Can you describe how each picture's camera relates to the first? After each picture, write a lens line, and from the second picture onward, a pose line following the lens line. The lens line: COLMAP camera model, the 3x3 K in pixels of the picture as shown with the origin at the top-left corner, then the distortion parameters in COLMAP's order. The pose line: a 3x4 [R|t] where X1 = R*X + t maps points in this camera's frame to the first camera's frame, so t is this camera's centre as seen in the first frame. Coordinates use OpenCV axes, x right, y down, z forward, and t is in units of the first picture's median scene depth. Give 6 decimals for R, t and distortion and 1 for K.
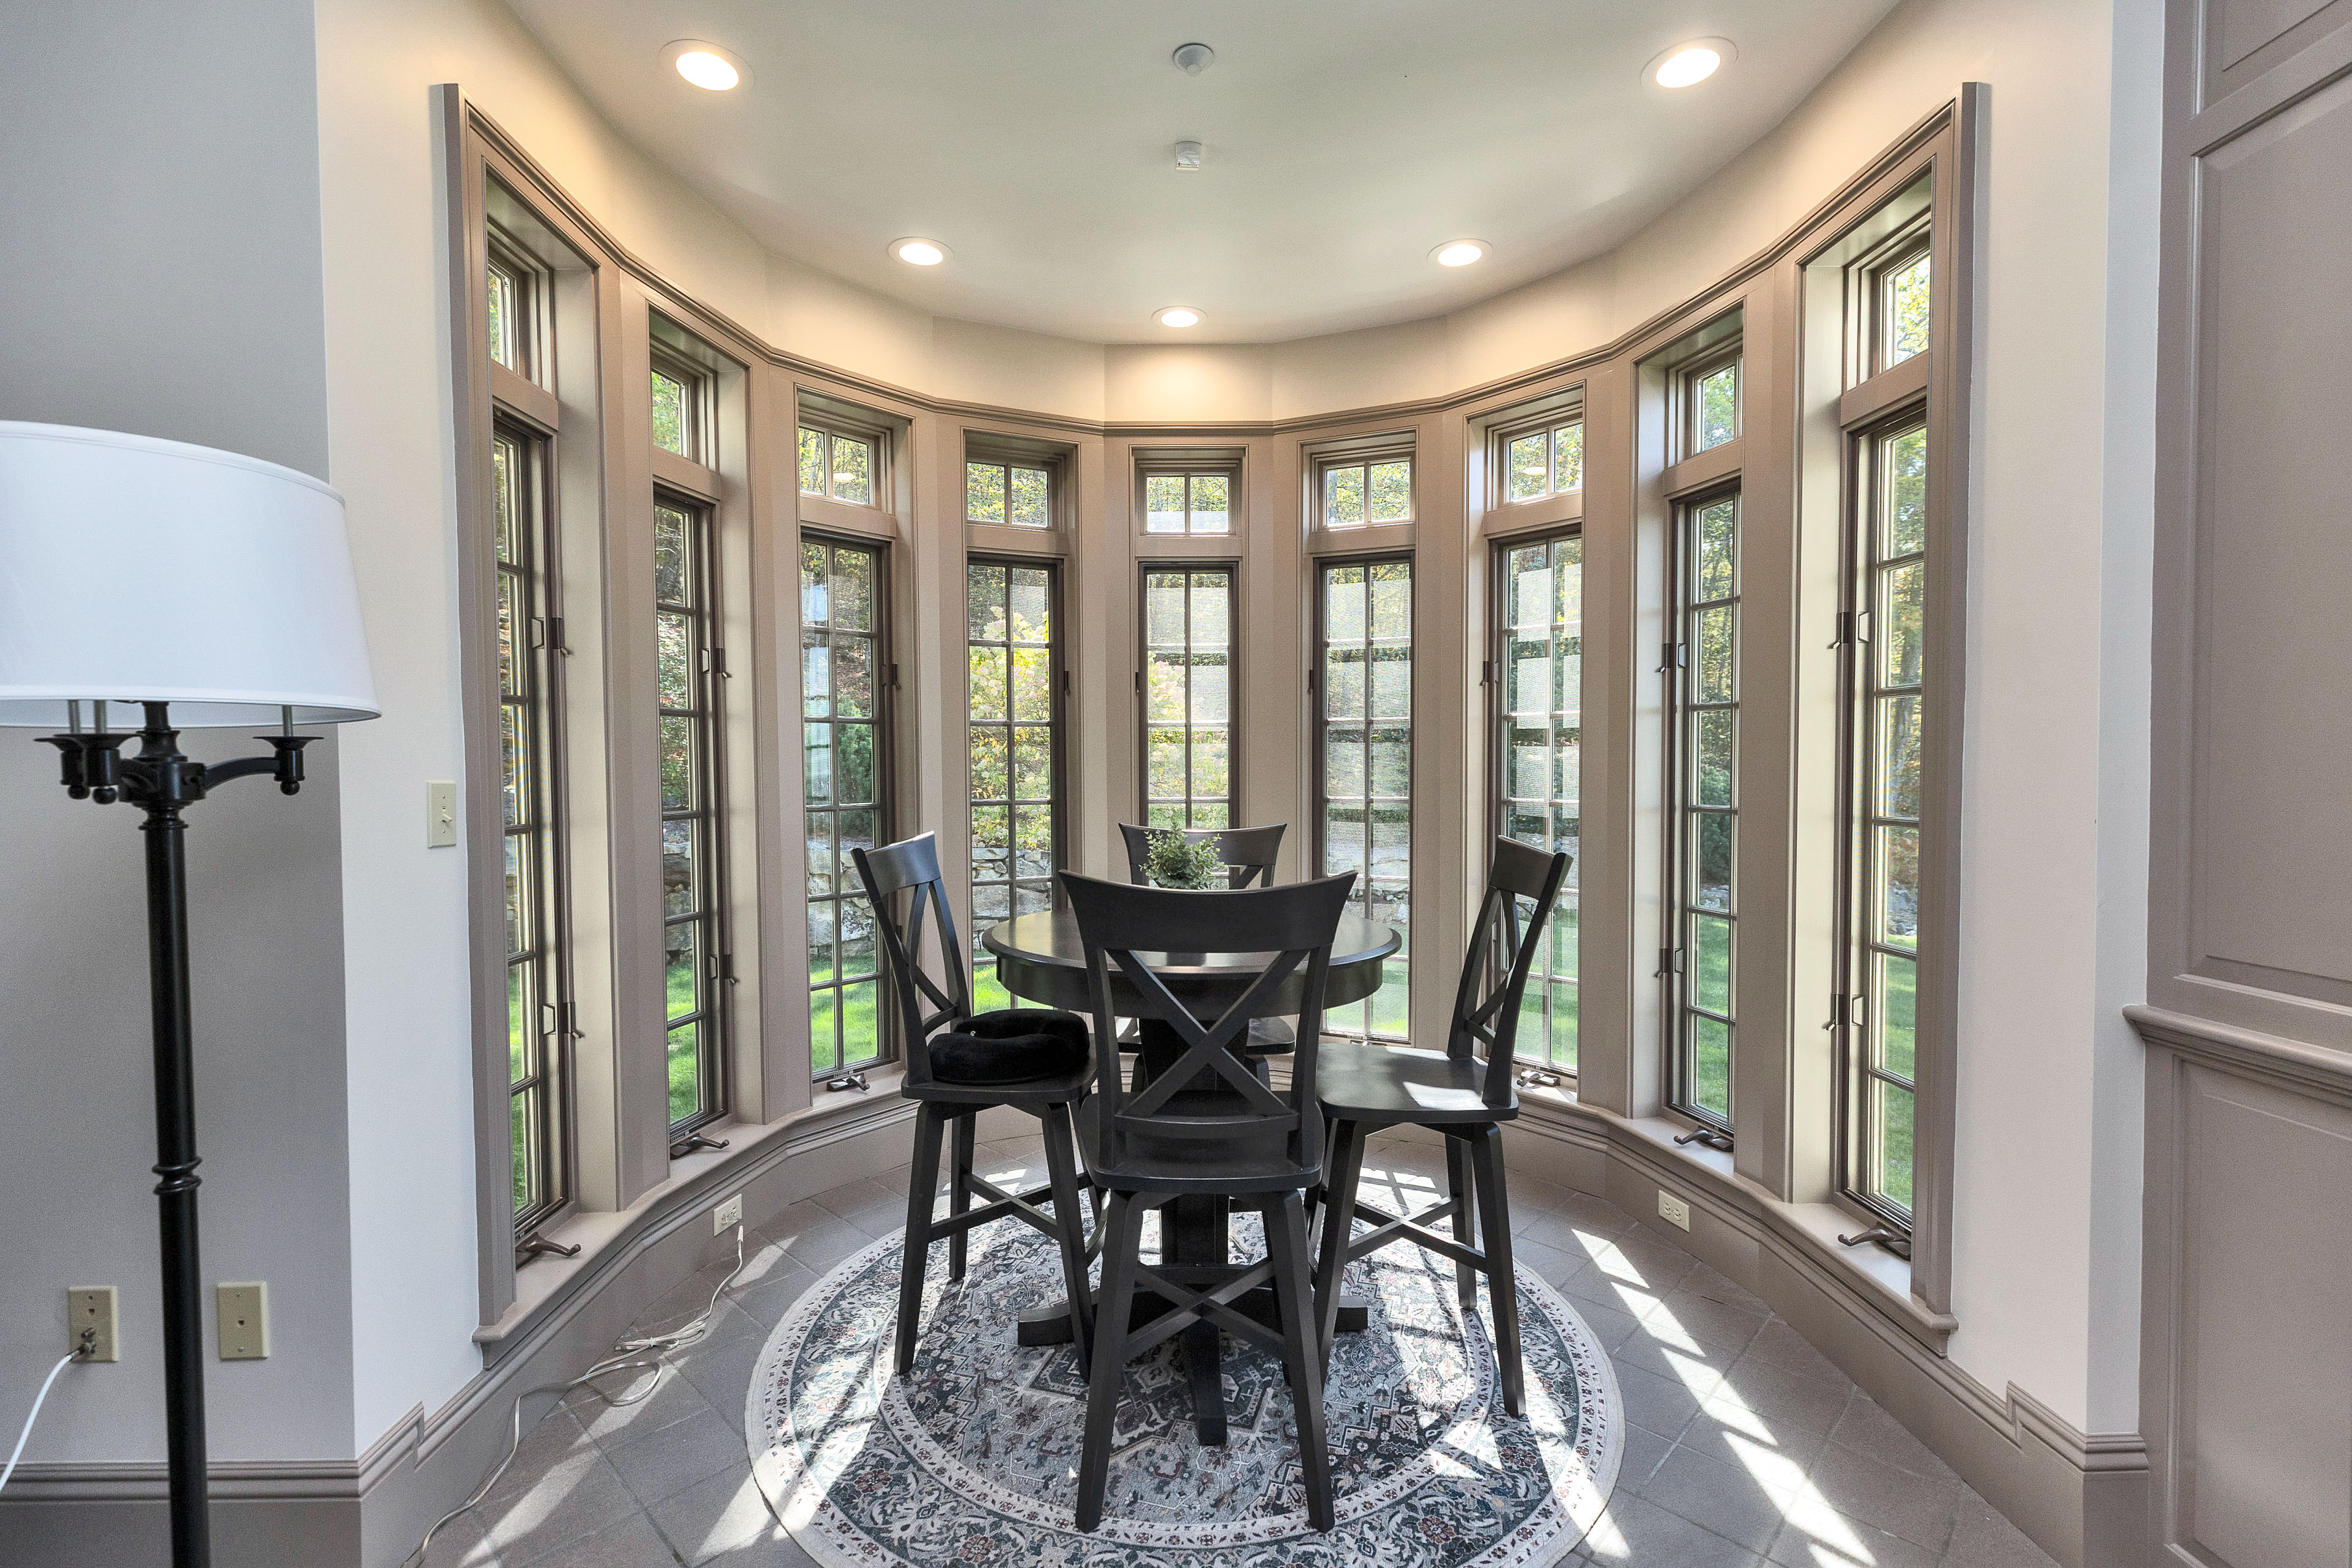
lens RADIAL K [[1063.7, 0, 1148.2], [0, 1063.7, 796.0], [0, 0, 1]] dist [0.001049, -0.000499]
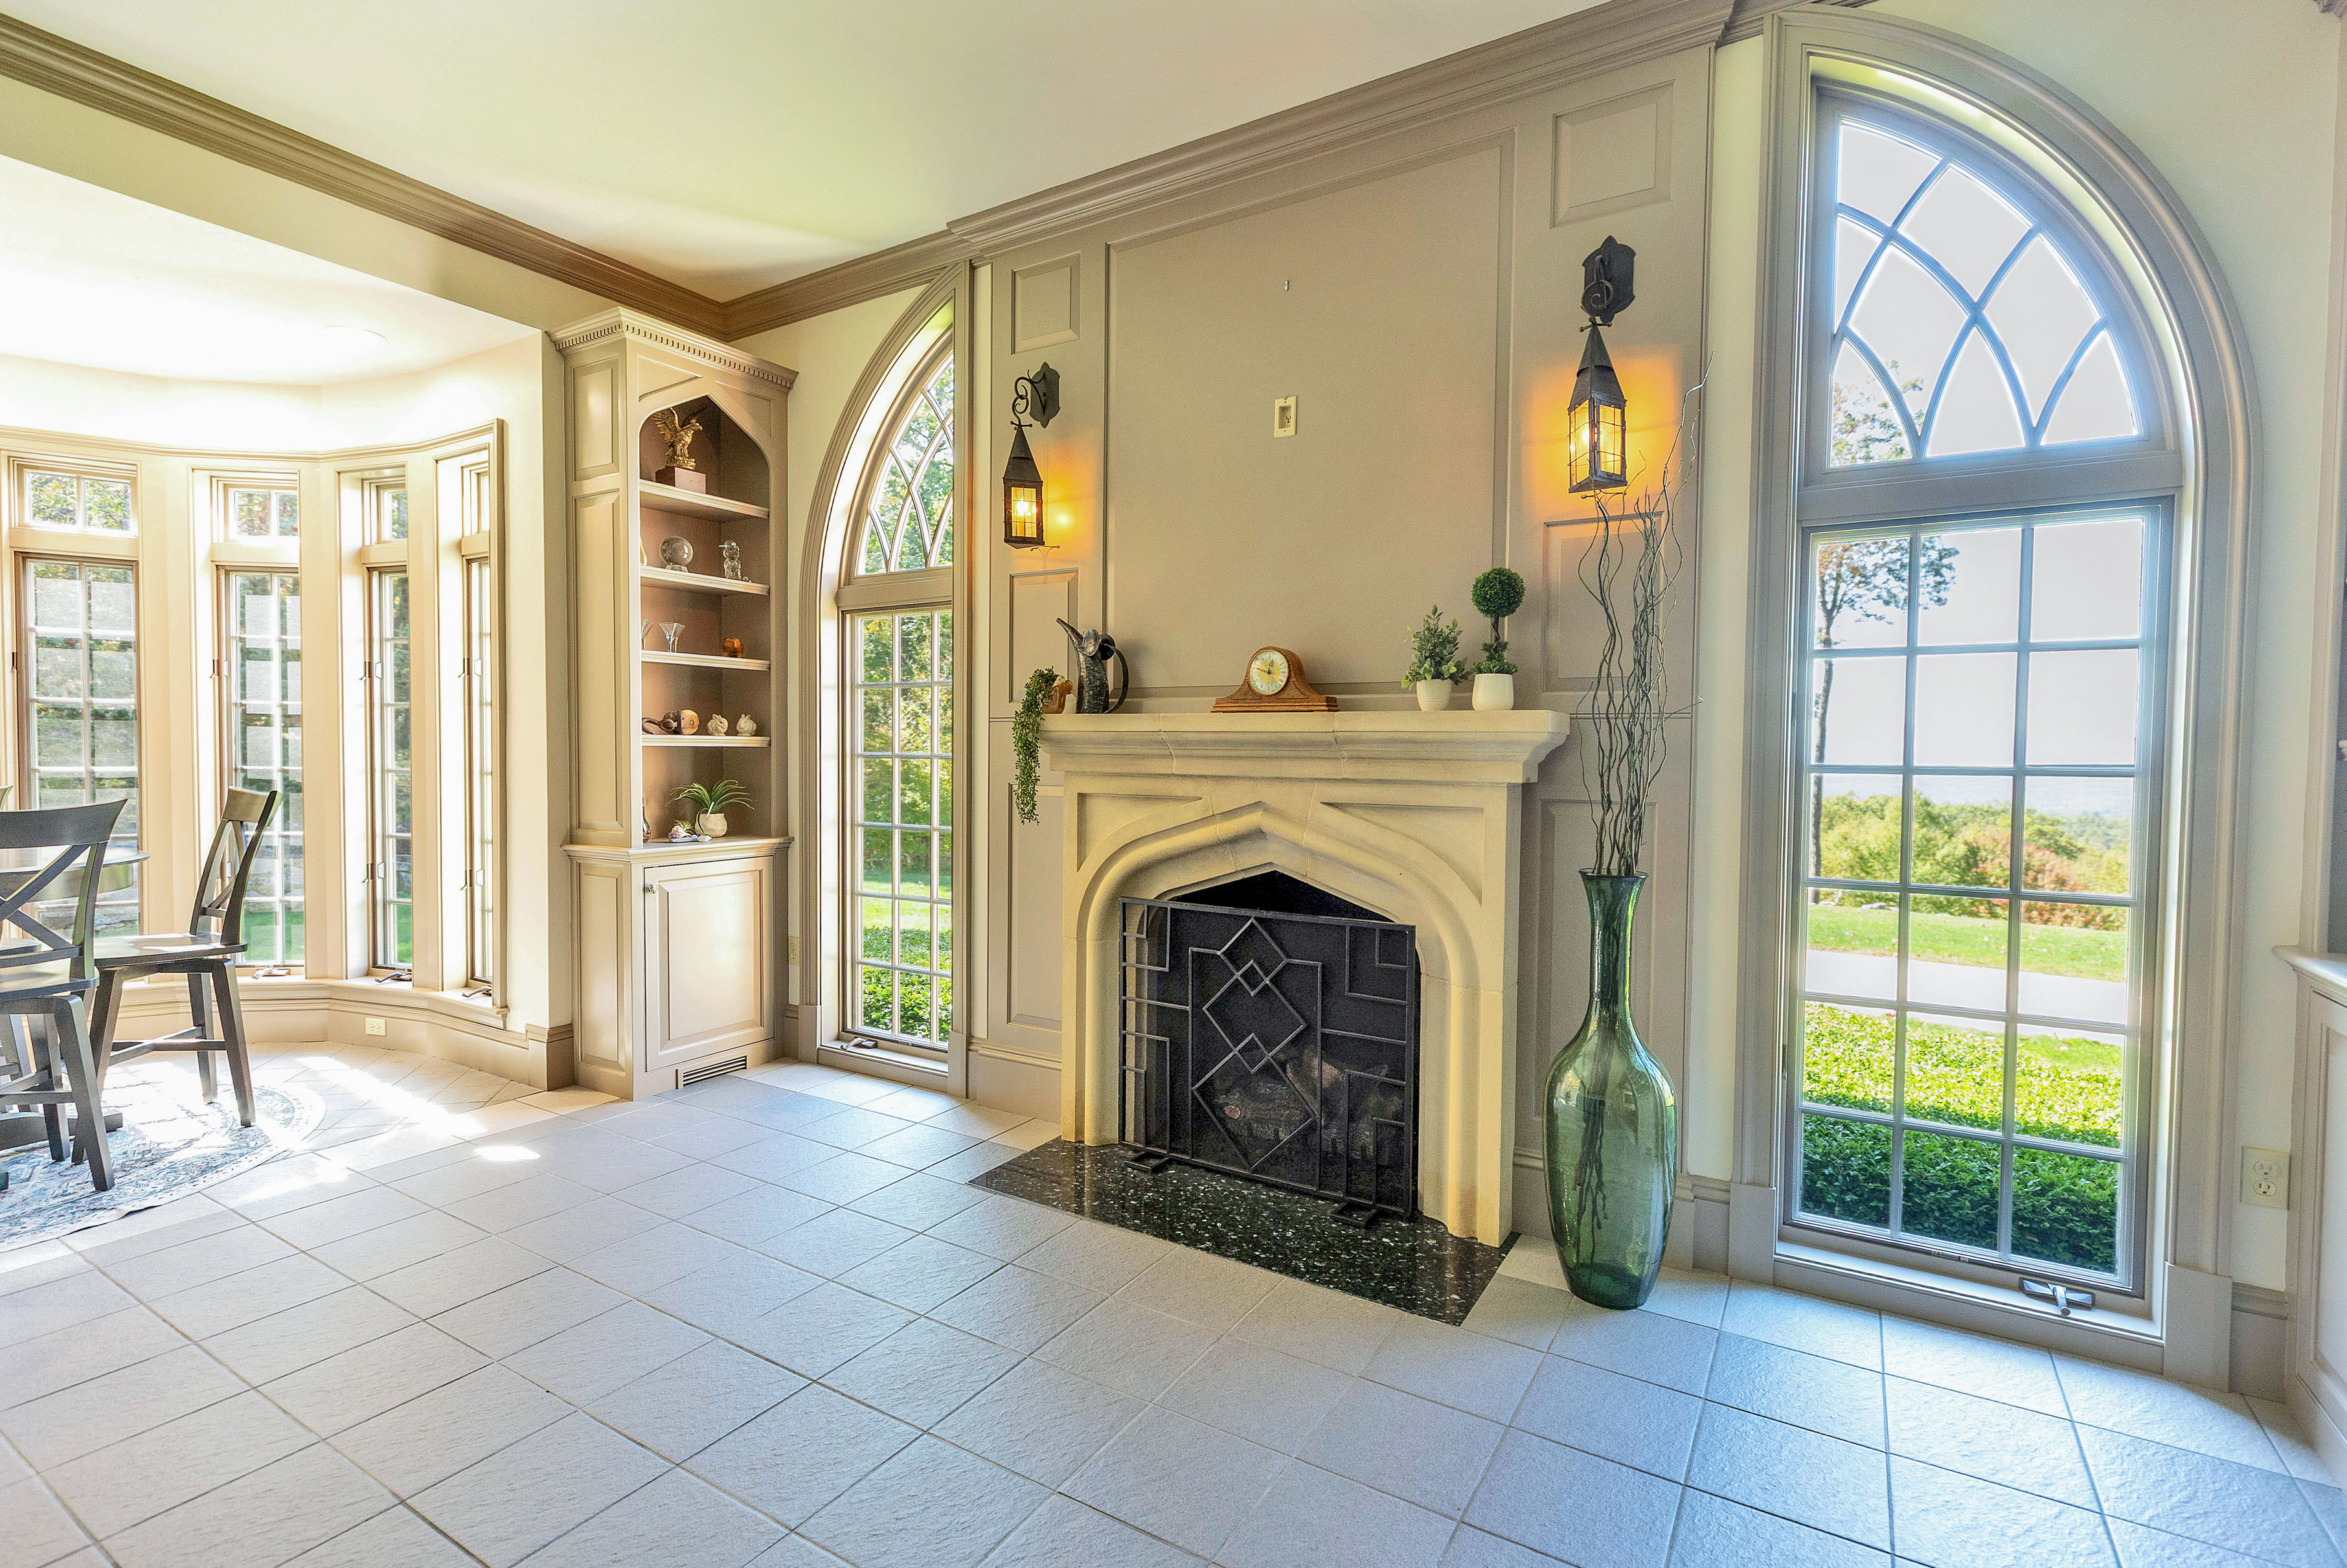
lens RADIAL K [[1100.0, 0, 1173.5], [0, 1100.0, 784.0], [0, 0, 1]] dist [-0.000706, 0.000408]
pose [[0.521743, -0.016306, 0.852947, -0.295131], [0.015499, 0.999833, 0.009633, 0.038090], [-0.852962, 0.008194, 0.521909, -0.936574]]
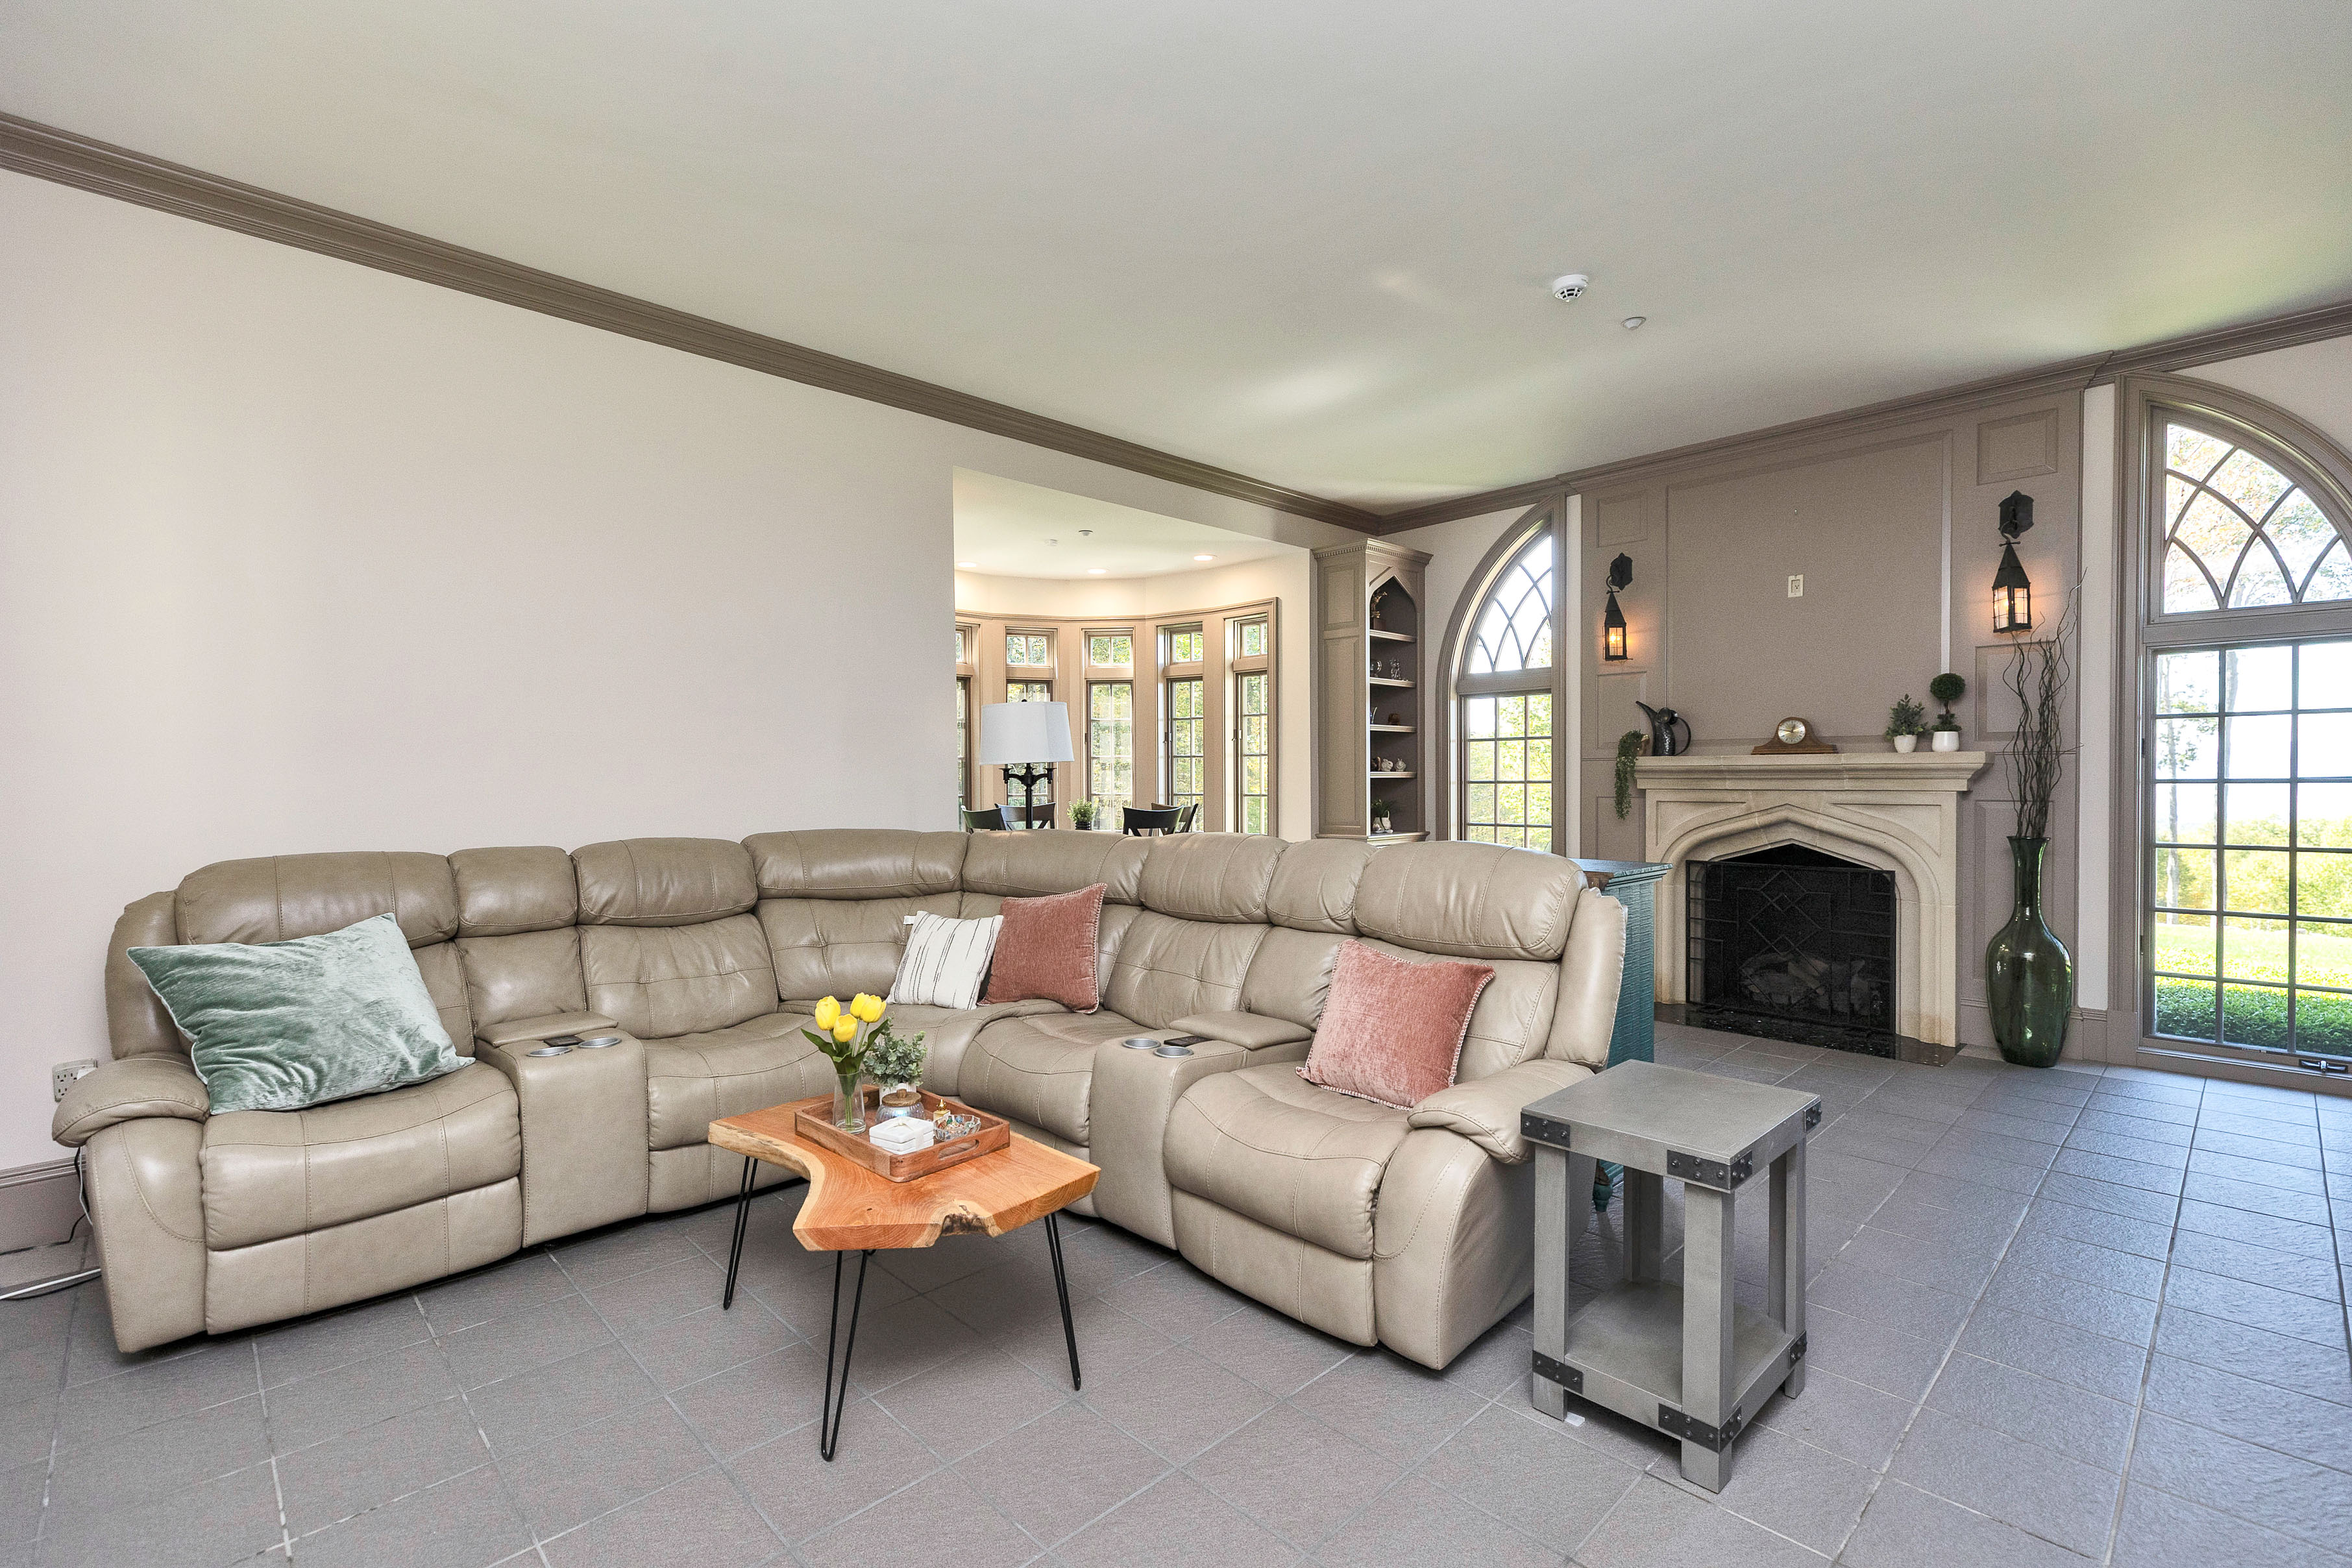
lens RADIAL K [[1063.7, 0, 1148.2], [0, 1063.7, 796.0], [0, 0, 1]] dist [0.001049, -0.000499]
pose [[0.726239, -0.008536, 0.687389, -1.600202], [0.022980, 0.999666, -0.011864, 0.051946], [-0.687058, 0.024412, 0.726192, -1.045899]]
